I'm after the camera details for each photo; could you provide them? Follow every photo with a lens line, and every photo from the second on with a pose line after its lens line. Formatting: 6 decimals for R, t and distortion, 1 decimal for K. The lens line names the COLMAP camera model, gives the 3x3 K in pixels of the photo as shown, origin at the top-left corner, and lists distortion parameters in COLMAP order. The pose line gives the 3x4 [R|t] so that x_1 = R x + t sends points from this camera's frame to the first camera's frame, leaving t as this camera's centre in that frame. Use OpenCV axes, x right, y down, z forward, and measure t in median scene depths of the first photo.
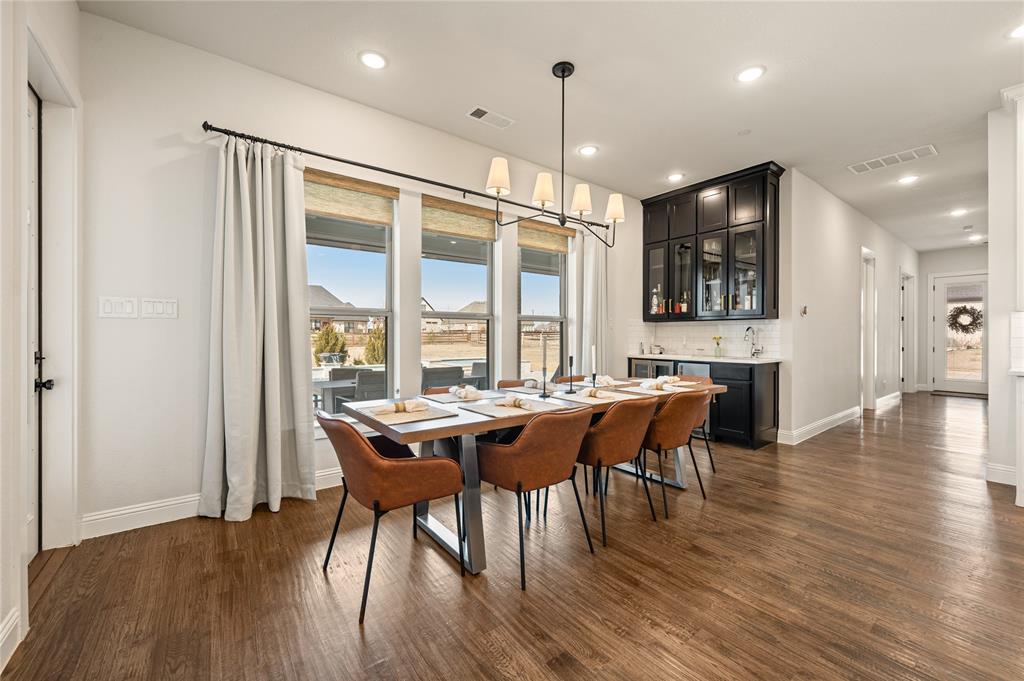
lens RADIAL K [[404.5, 0, 509.6], [0, 404.5, 336.3], [0, 0, 1]] dist [0.000242, -0.000462]
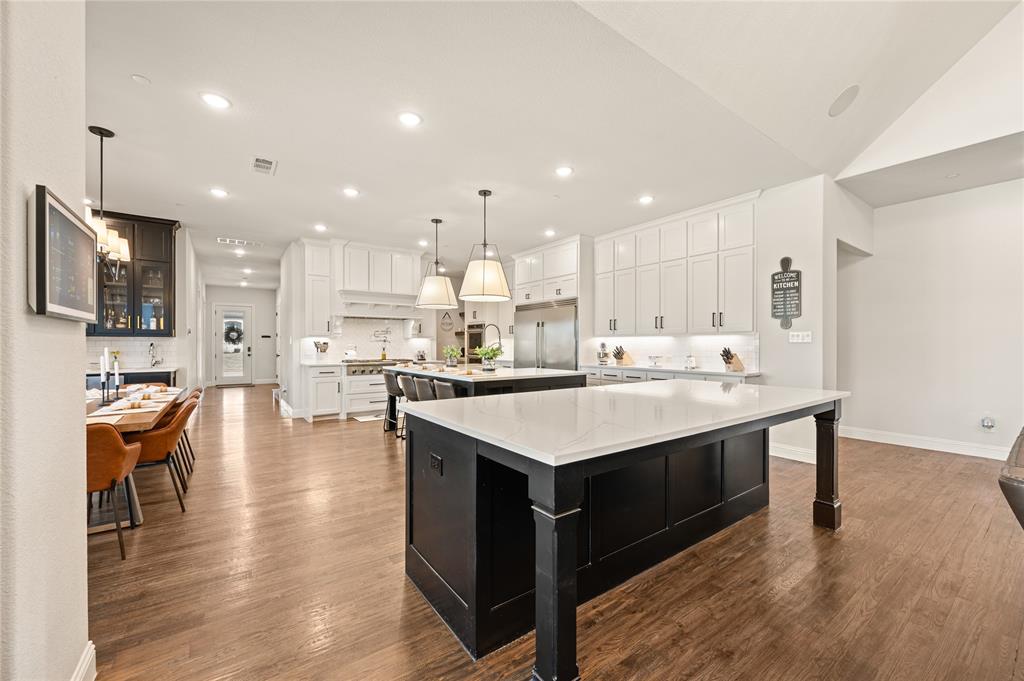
lens RADIAL K [[404.5, 0, 515.6], [0, 404.5, 342.6], [0, 0, 1]] dist [0.000242, -0.000462]
pose [[0.026430, -0.001464, 0.999650, -0.348181], [0.004446, 0.999989, 0.001347, -0.011388], [-0.999641, 0.004409, 0.026436, -0.084284]]
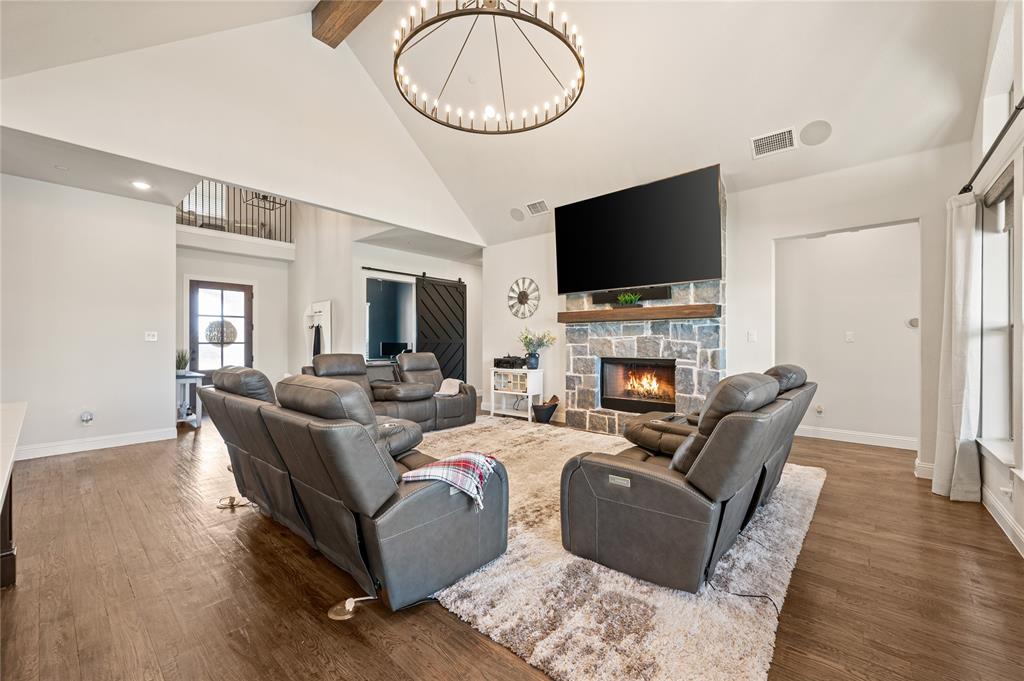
lens RADIAL K [[404.5, 0, 519.3], [0, 404.5, 339.9], [0, 0, 1]] dist [0.000242, -0.000462]
pose [[-0.978251, -0.005399, -0.207354, -0.297881], [-0.005737, 0.999983, 0.001029, -0.012685], [0.207344, 0.002196, -0.978266, -0.042072]]
